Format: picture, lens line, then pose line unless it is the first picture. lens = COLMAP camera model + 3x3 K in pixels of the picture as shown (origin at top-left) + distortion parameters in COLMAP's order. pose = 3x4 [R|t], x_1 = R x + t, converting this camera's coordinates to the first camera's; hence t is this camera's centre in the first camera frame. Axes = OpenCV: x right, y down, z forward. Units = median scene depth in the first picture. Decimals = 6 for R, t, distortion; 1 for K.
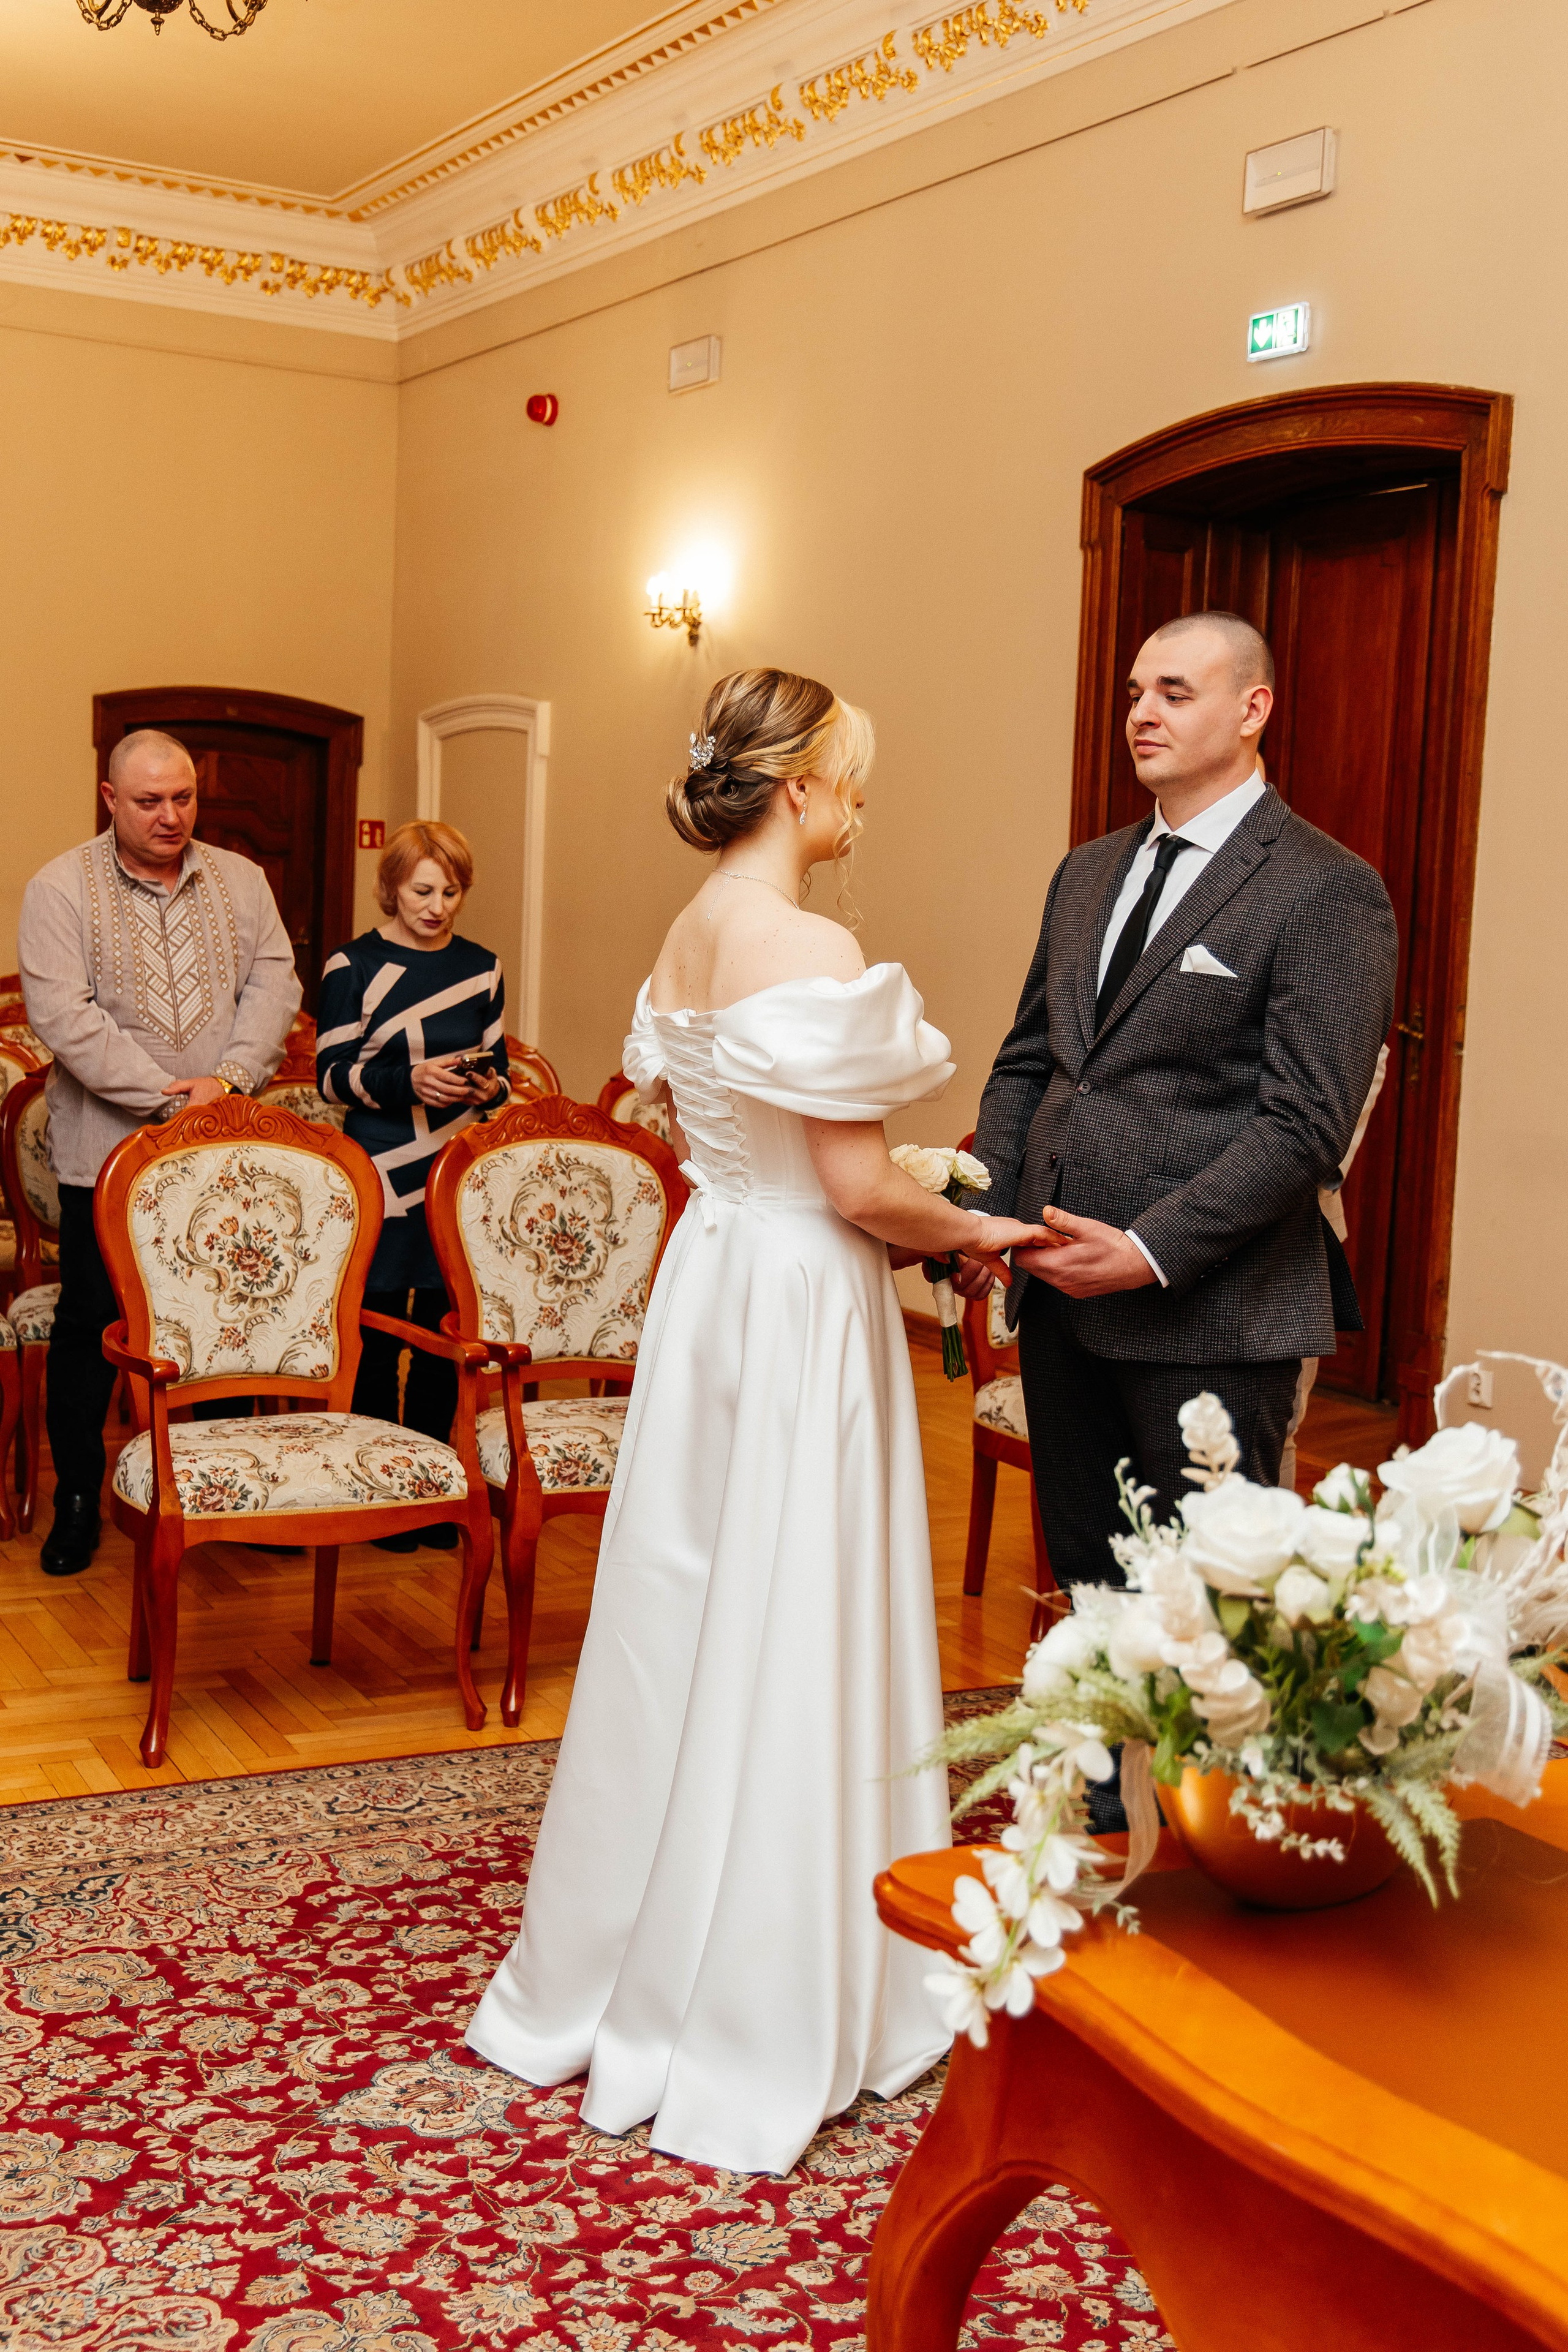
lens RADIAL K [[2737.9, 0, 783.1], [0, 2737.9, 1137.6], [0, 0, 1]] dist [0.013300, -0.018643]
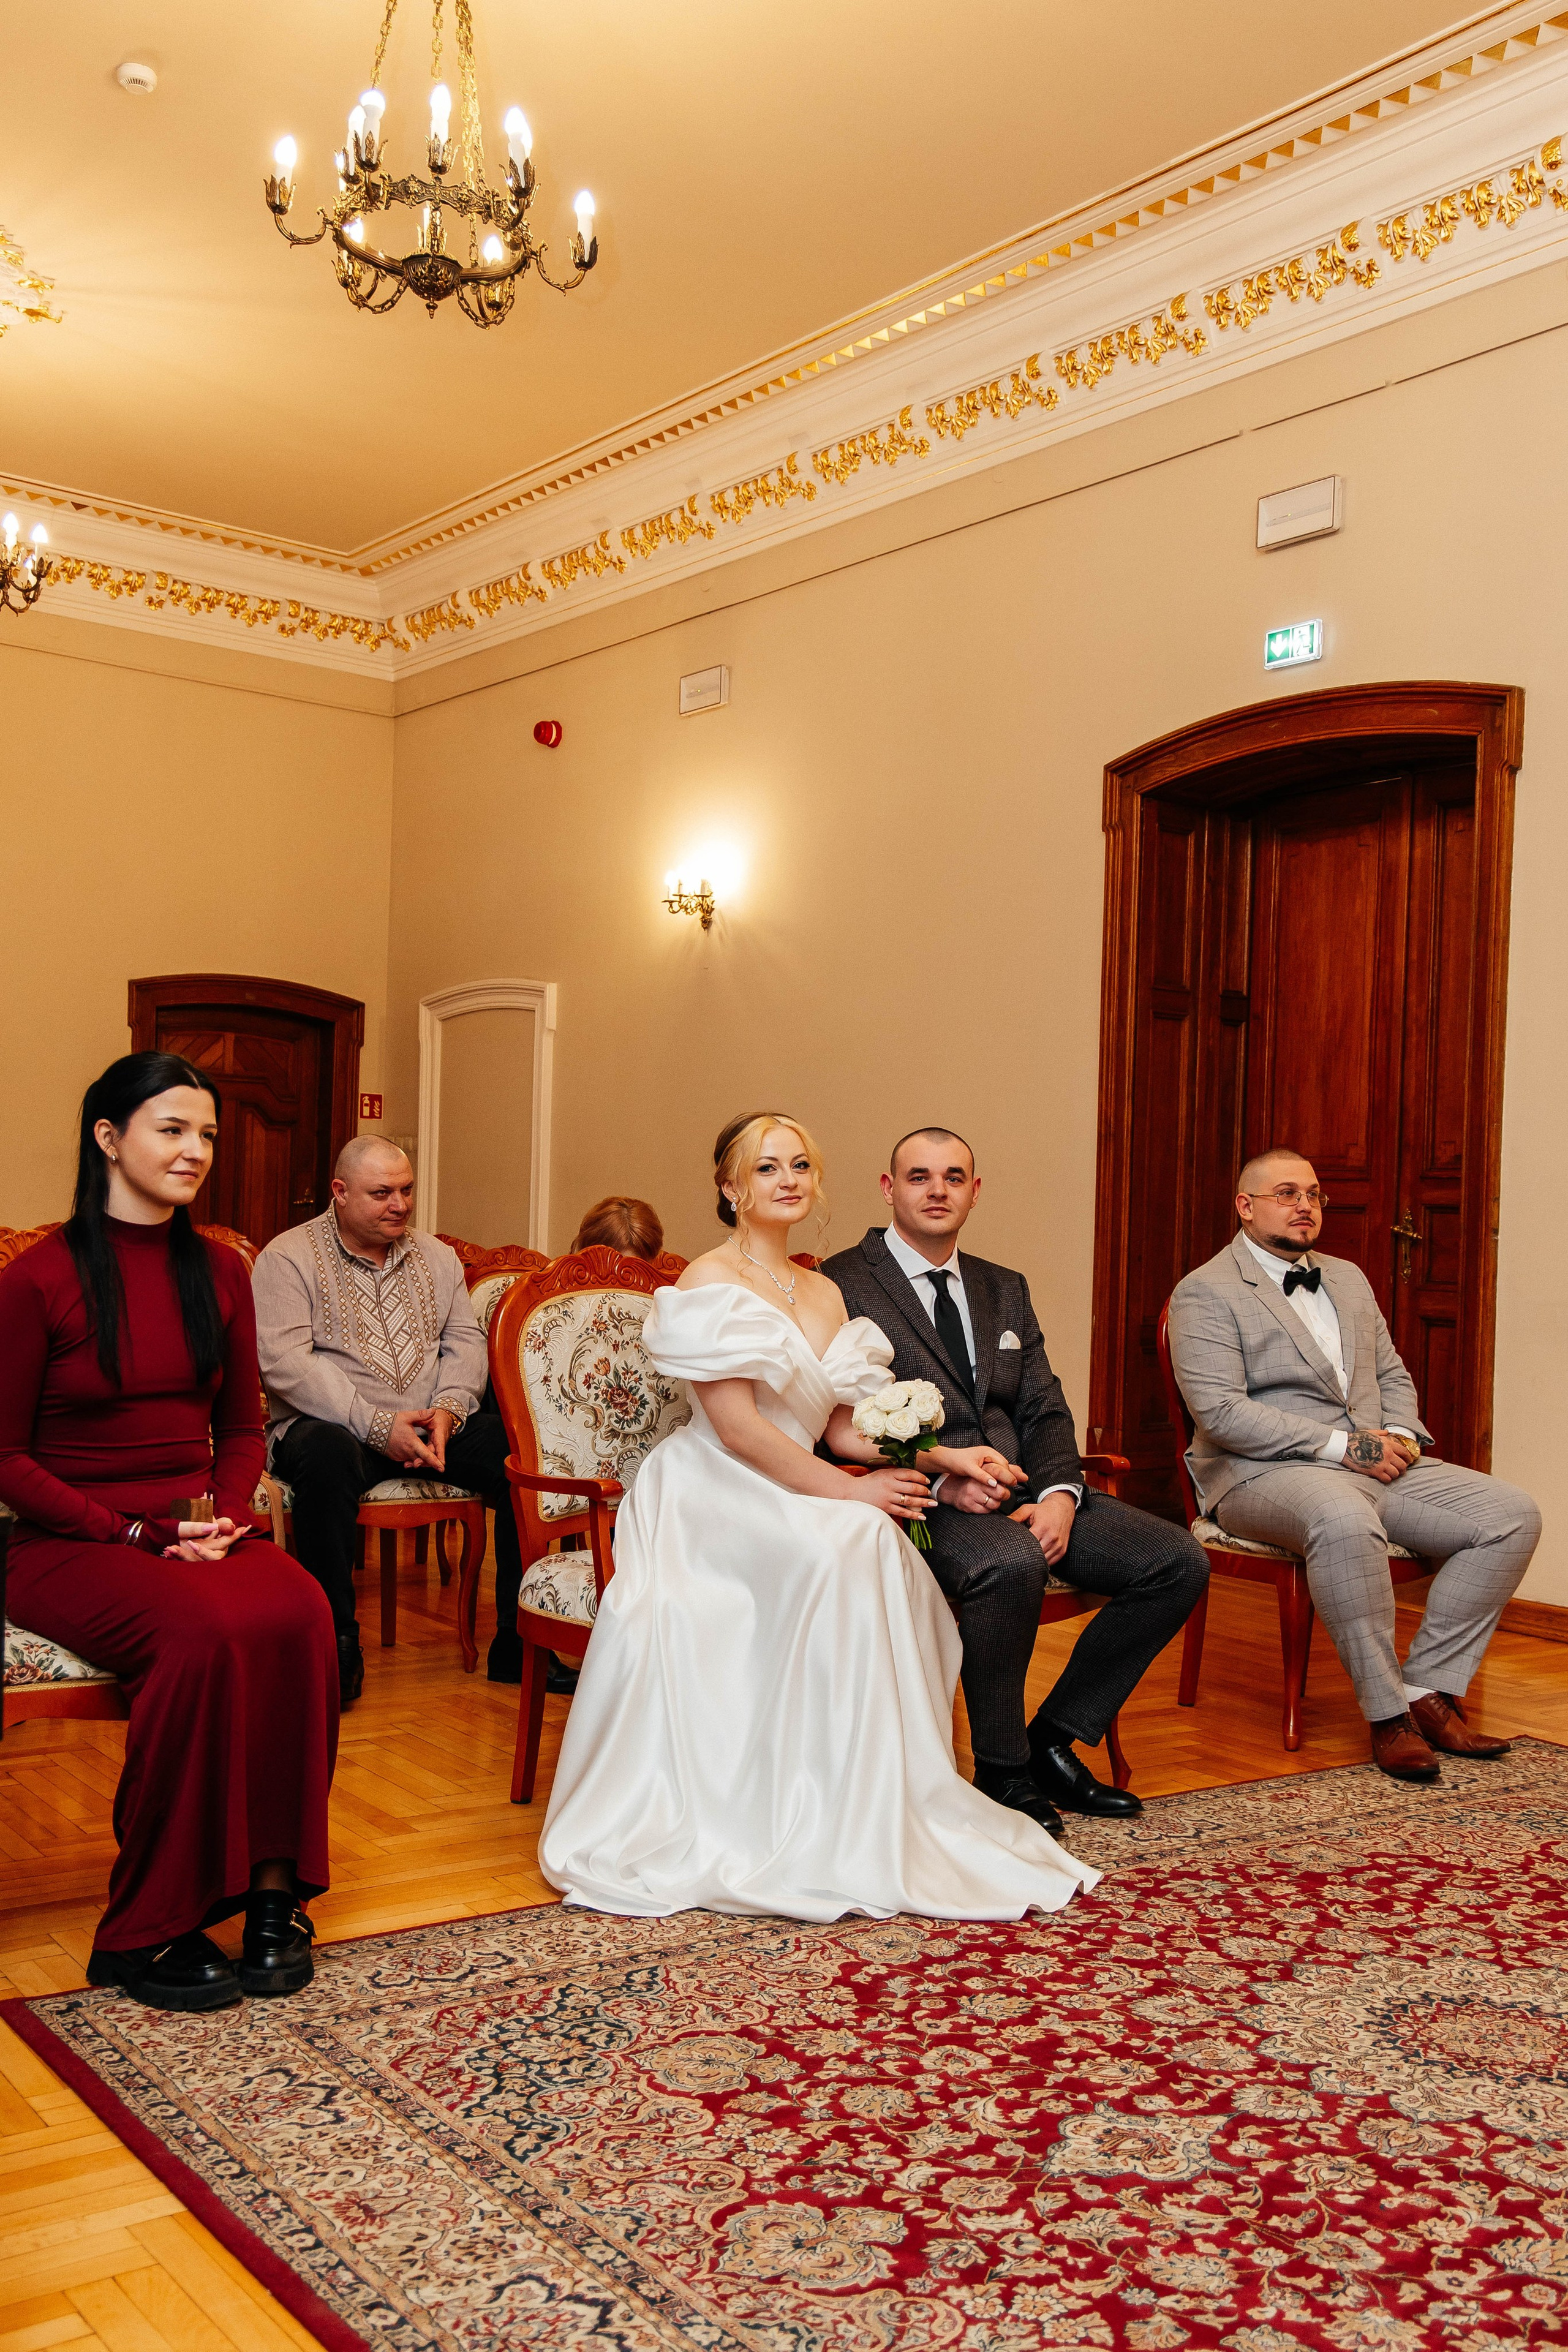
lens RADIAL K [[2276.3, 0, 857.1], [0, 2276.3, 1243.2], [0, 0, 1]] dist [0.020806, -0.011899]
pose [[0.988653, -0.011193, 0.149801, -0.325607], [0.022495, 0.997007, -0.073965, 0.071798], [-0.148525, 0.076495, 0.985946, 0.144818]]
